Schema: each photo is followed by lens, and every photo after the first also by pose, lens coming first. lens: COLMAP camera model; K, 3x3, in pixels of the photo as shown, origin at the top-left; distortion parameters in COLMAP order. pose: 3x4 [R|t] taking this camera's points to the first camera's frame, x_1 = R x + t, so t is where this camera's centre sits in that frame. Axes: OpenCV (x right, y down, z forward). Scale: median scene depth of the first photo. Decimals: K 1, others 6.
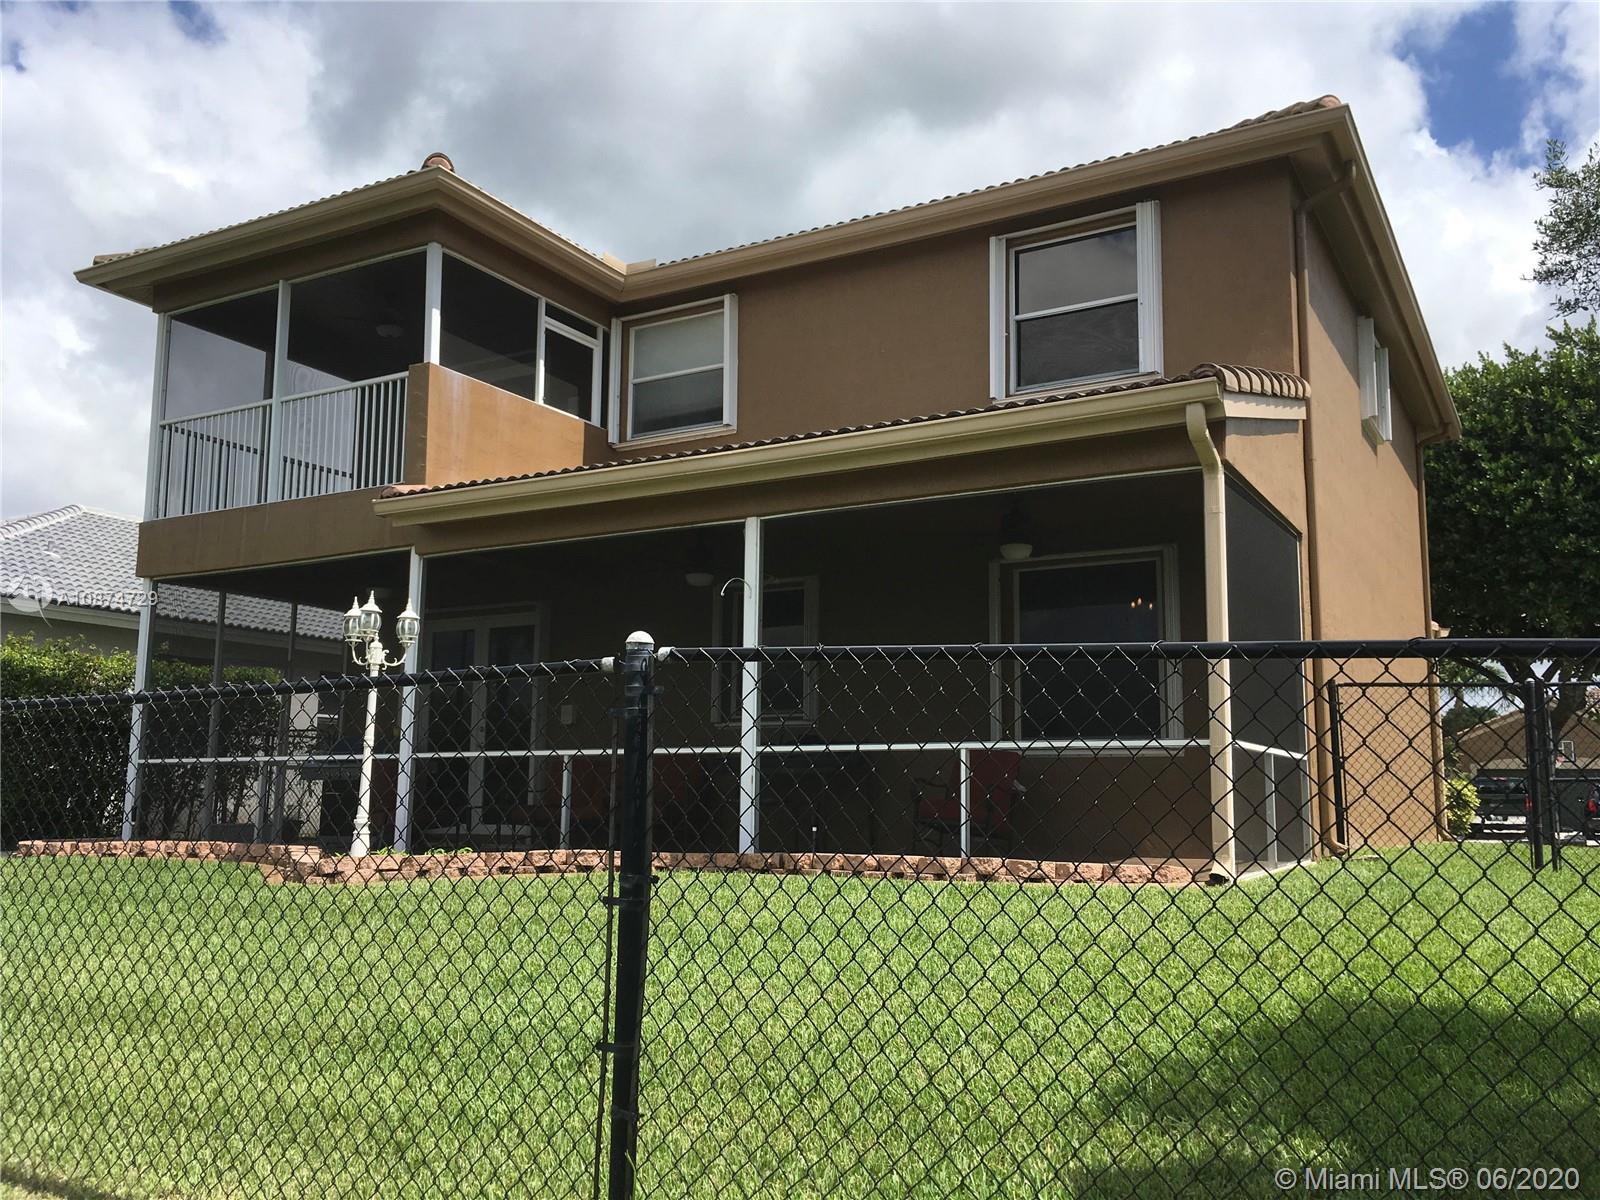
lens RADIAL K [[1347.0, 0, 800.0], [0, 1347.0, 600.0], [0, 0, 1]] dist [0.093408, -0.148605]
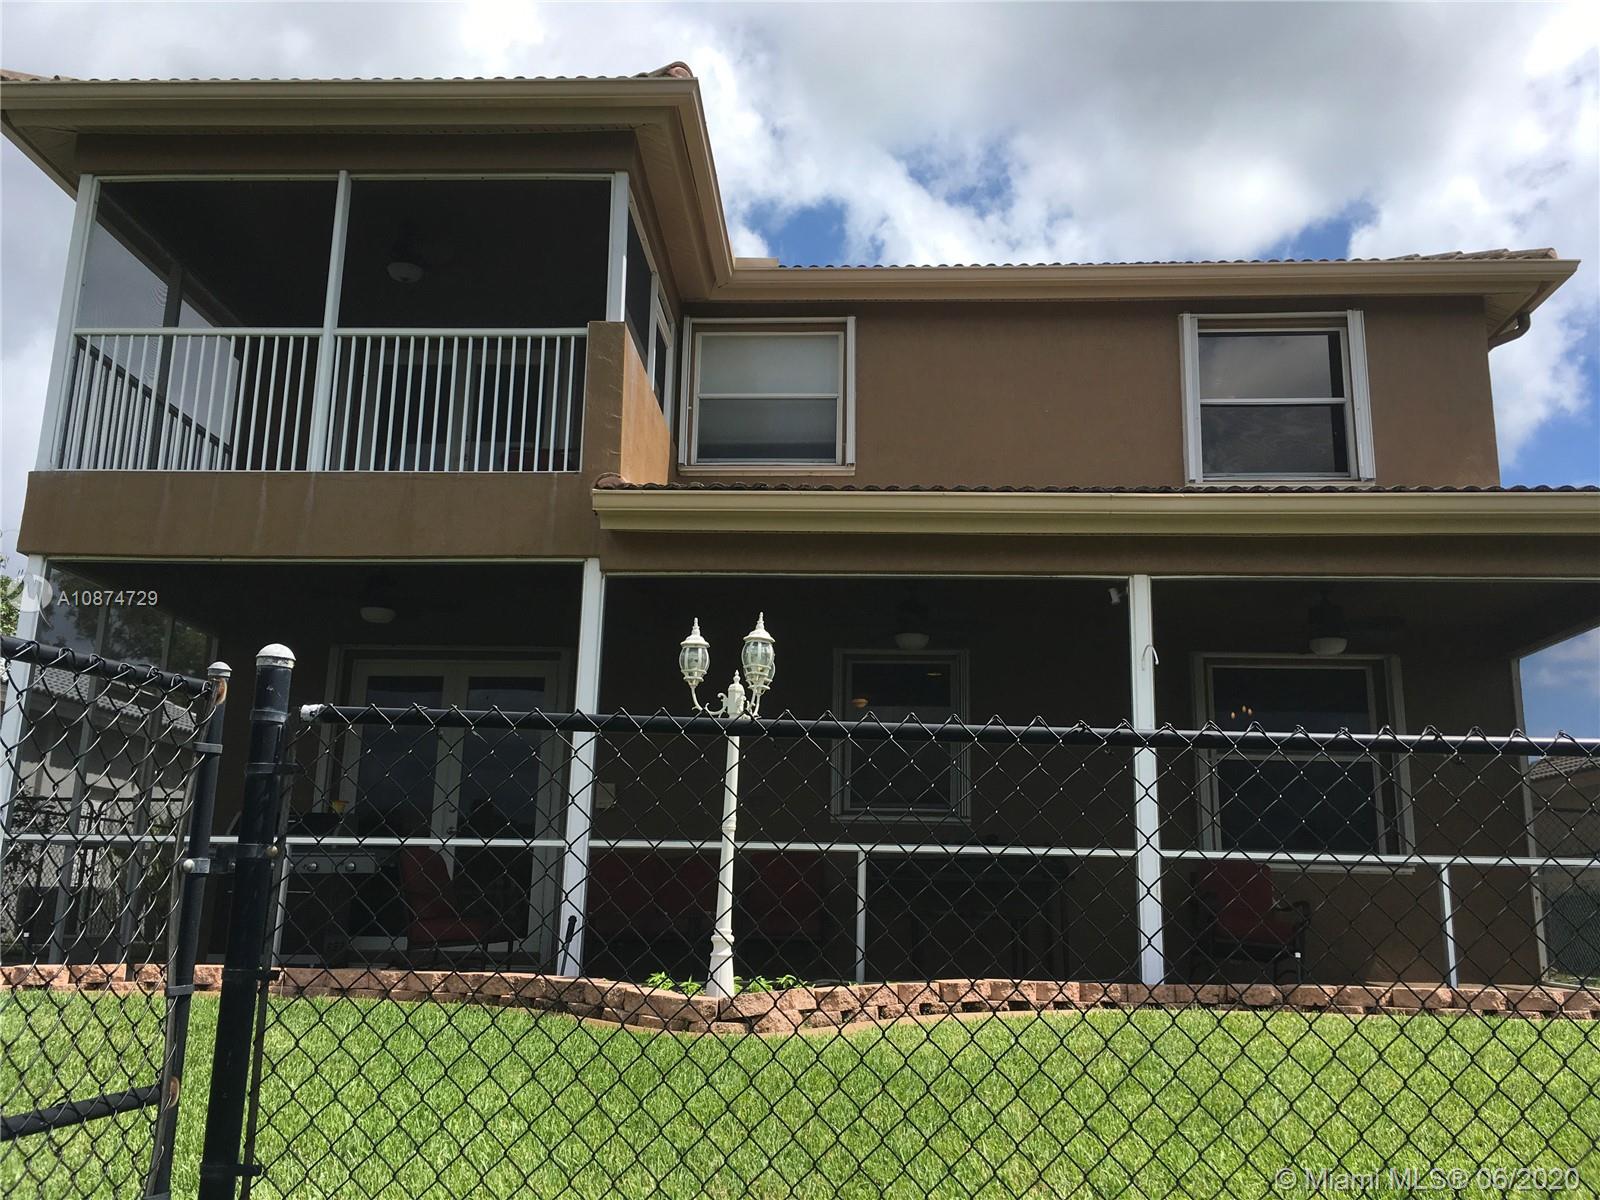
lens RADIAL K [[1347.0, 0, 800.0], [0, 1347.0, 600.0], [0, 0, 1]] dist [0.093408, -0.148605]
pose [[0.890625, 0.112555, 0.440589, -0.497108], [-0.081014, 0.992657, -0.089824, 0.039375], [-0.447464, 0.044305, 0.893204, 0.280582]]
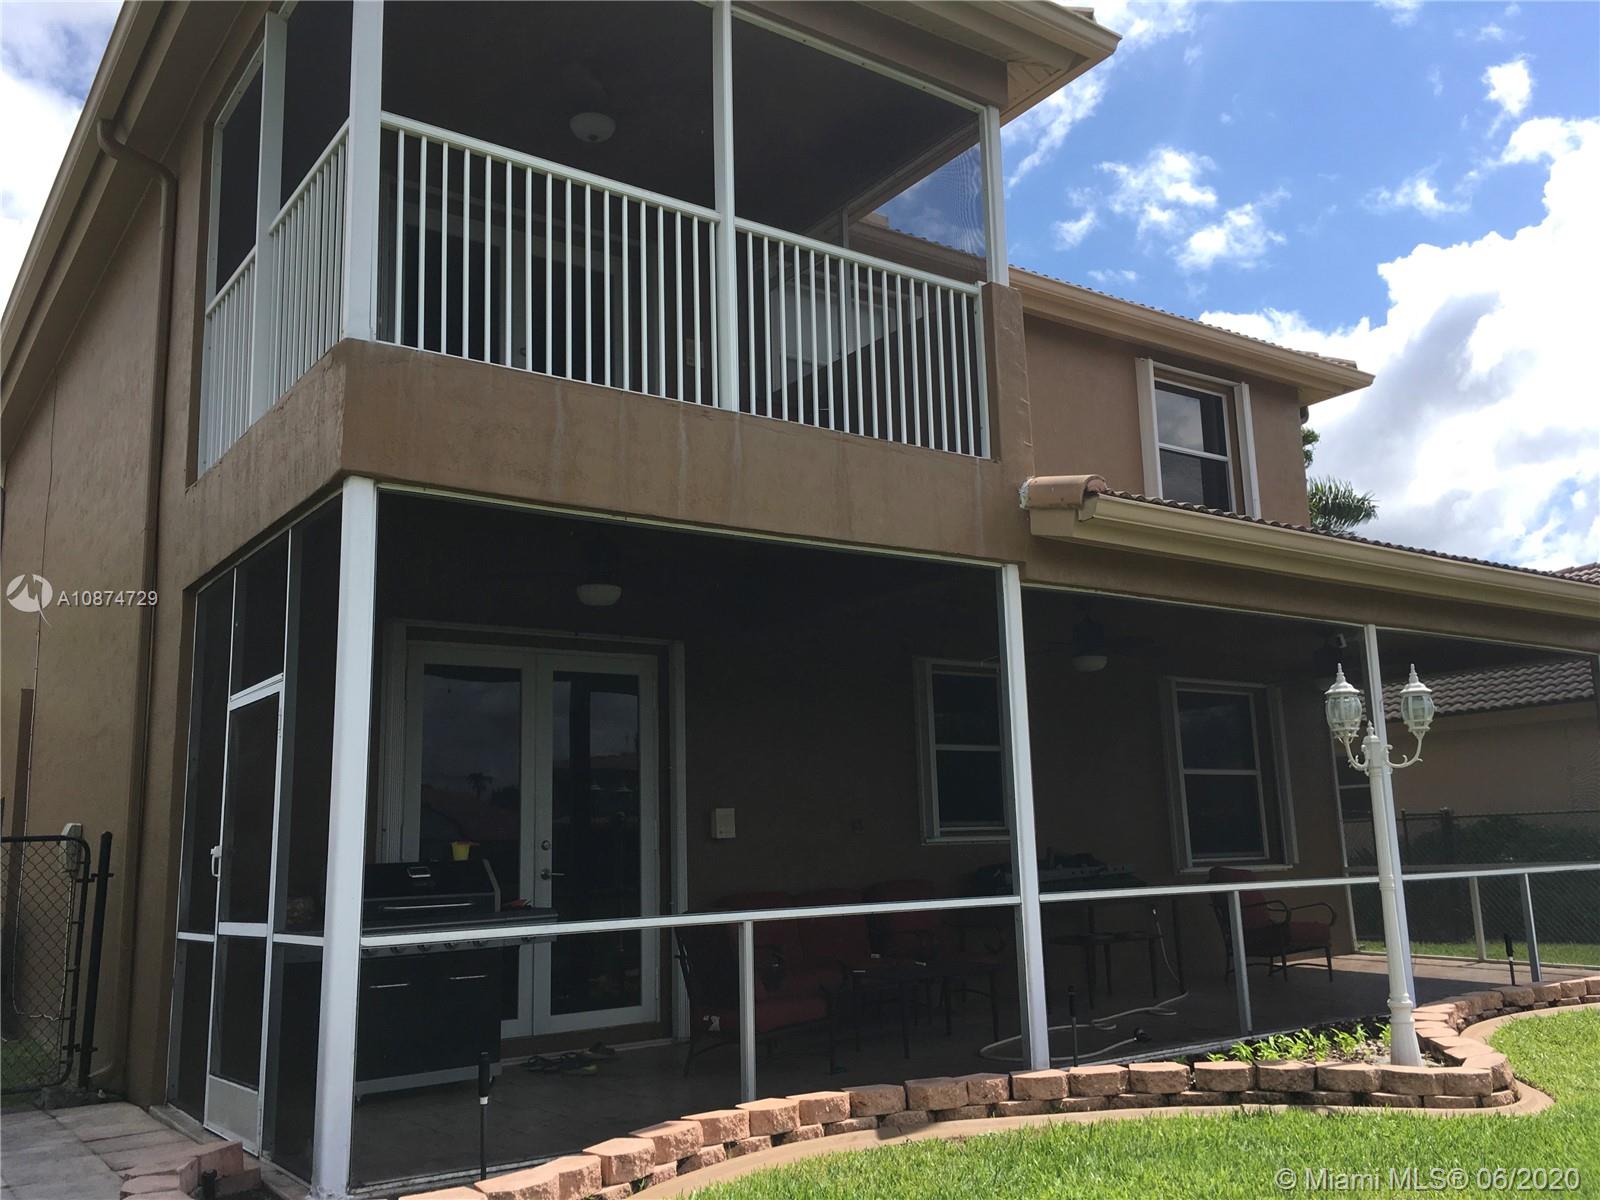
lens RADIAL K [[1382.5, 0, 768.6], [0, 1382.5, 605.3], [0, 0, 1]] dist [0.095909, -0.120356]
pose [[0.411028, 0.142632, 0.900396, -0.899814], [-0.100492, 0.988754, -0.110754, 0.061896], [-0.906067, -0.044959, 0.420739, 0.811990]]
